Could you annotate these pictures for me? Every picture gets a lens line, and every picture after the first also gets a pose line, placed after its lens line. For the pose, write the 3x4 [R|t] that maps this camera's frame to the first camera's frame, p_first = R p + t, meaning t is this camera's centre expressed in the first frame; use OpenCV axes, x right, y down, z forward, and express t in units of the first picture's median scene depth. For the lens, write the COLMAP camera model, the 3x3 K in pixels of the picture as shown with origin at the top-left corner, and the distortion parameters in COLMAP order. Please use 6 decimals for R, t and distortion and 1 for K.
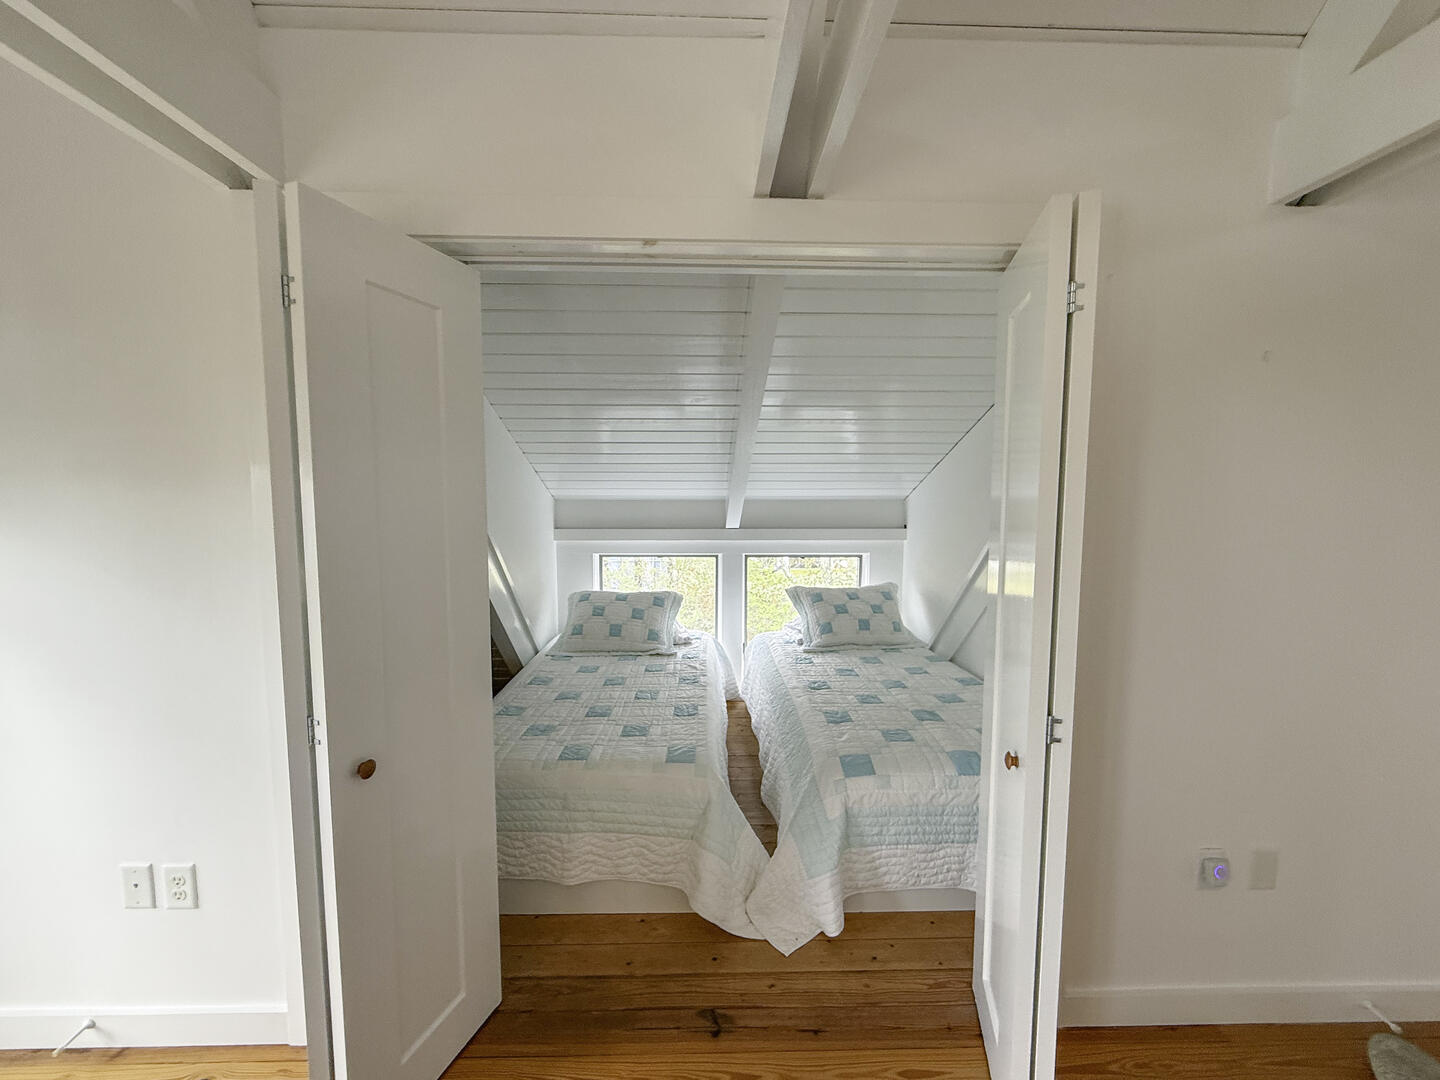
lens RADIAL K [[596.2, 0, 720.0], [0, 596.2, 540.0], [0, 0, 1]] dist [0.002329, 0.000154]
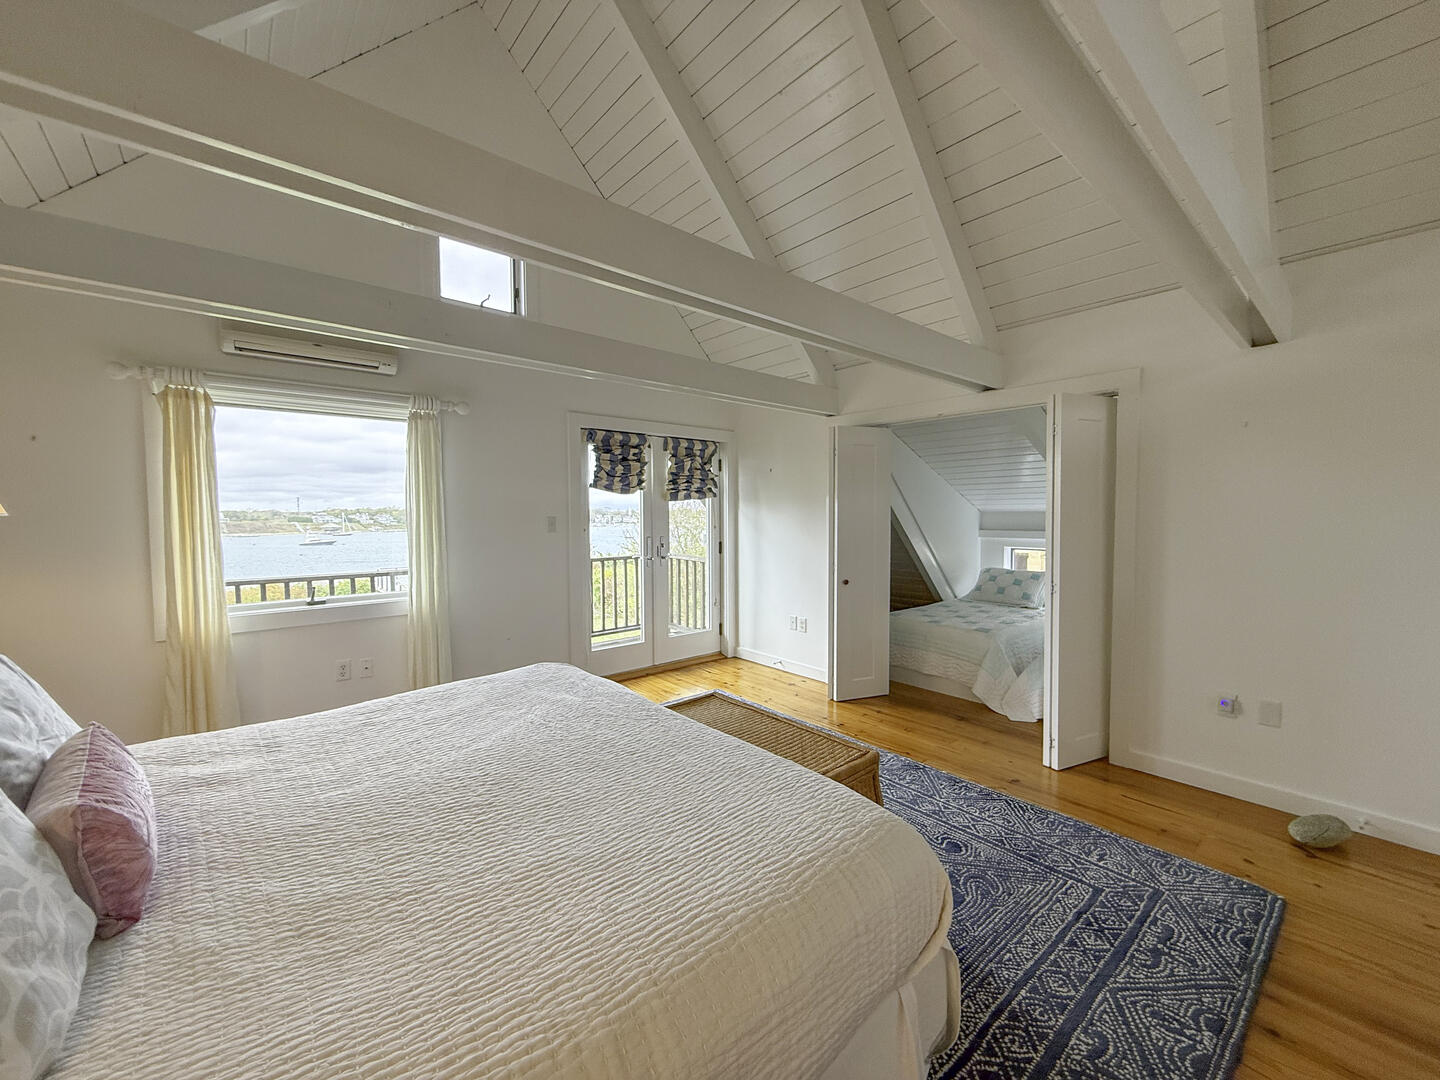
lens RADIAL K [[576.8, 0, 702.7], [0, 576.8, 539.0], [0, 0, 1]] dist [0.000866, 0.000122]
pose [[0.616956, 0.029211, -0.786456, 1.091455], [-0.062250, 0.997991, -0.011766, 0.152470], [0.784532, 0.056216, 0.617535, -1.246524]]
